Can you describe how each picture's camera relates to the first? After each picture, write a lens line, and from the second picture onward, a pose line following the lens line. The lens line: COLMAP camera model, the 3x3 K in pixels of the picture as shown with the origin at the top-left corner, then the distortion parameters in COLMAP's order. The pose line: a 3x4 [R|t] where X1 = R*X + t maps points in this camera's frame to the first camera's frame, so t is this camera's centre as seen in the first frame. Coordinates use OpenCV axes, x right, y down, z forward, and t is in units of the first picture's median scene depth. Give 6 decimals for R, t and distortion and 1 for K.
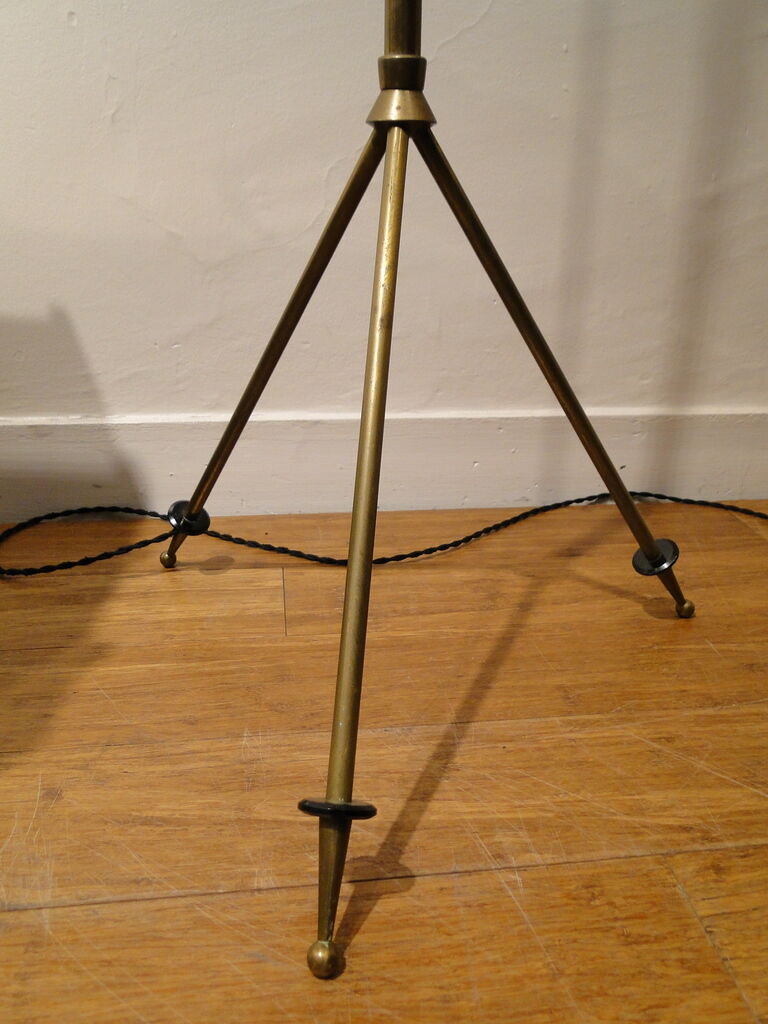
lens RADIAL K [[854.8, 0, 379.1], [0, 854.8, 516.8], [0, 0, 1]] dist [-0.006713, 0.006804]
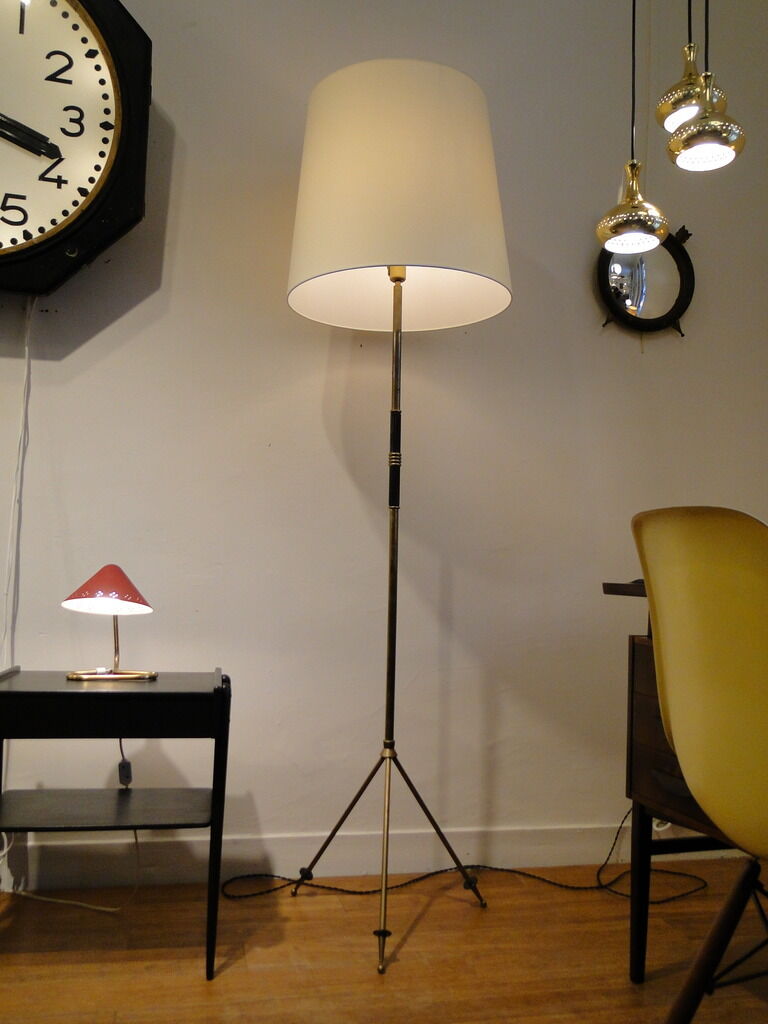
lens RADIAL K [[881.0, 0, 383.9], [0, 881.0, 509.8], [0, 0, 1]] dist [0.000234, -0.002024]
pose [[0.994484, 0.023229, 0.102280, -0.297500], [0.024694, 0.895899, -0.443571, 0.220782], [-0.101936, 0.443650, 0.890384, -2.120979]]
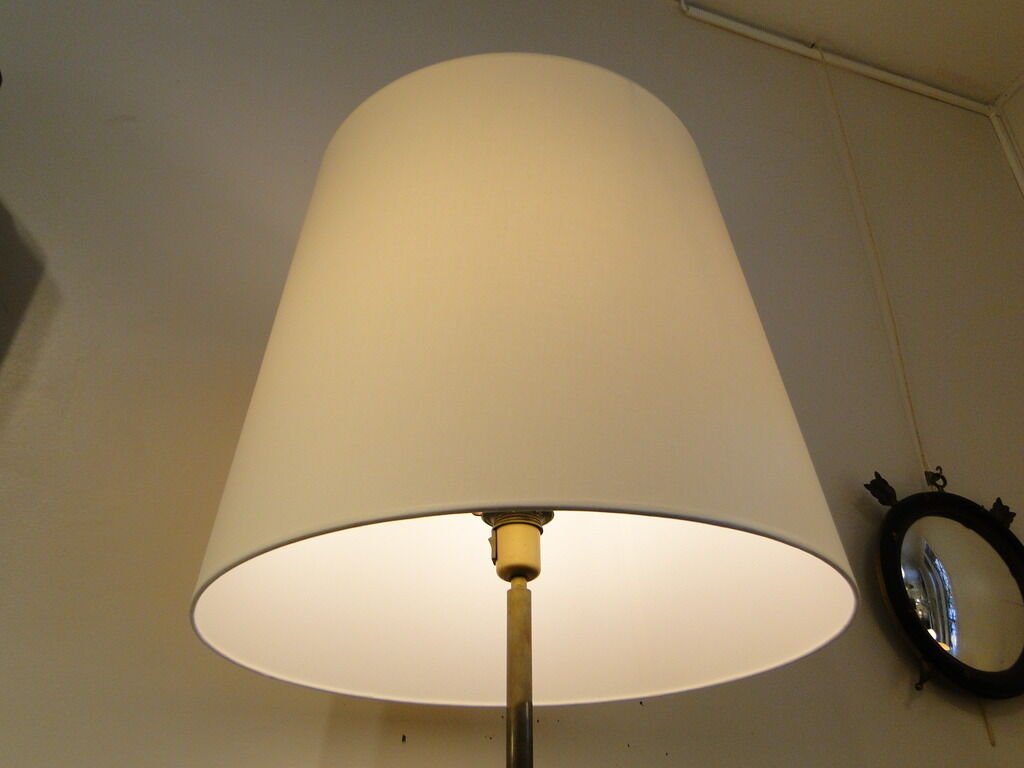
lens RADIAL K [[881.0, 0, 503.5], [0, 881.0, 393.1], [0, 0, 1]] dist [0.000234, -0.002024]
pose [[0.975615, 0.112760, 0.188309, -0.232725], [0.089970, 0.577106, -0.811699, -0.999395], [-0.200202, 0.808848, 0.552888, -0.636841]]
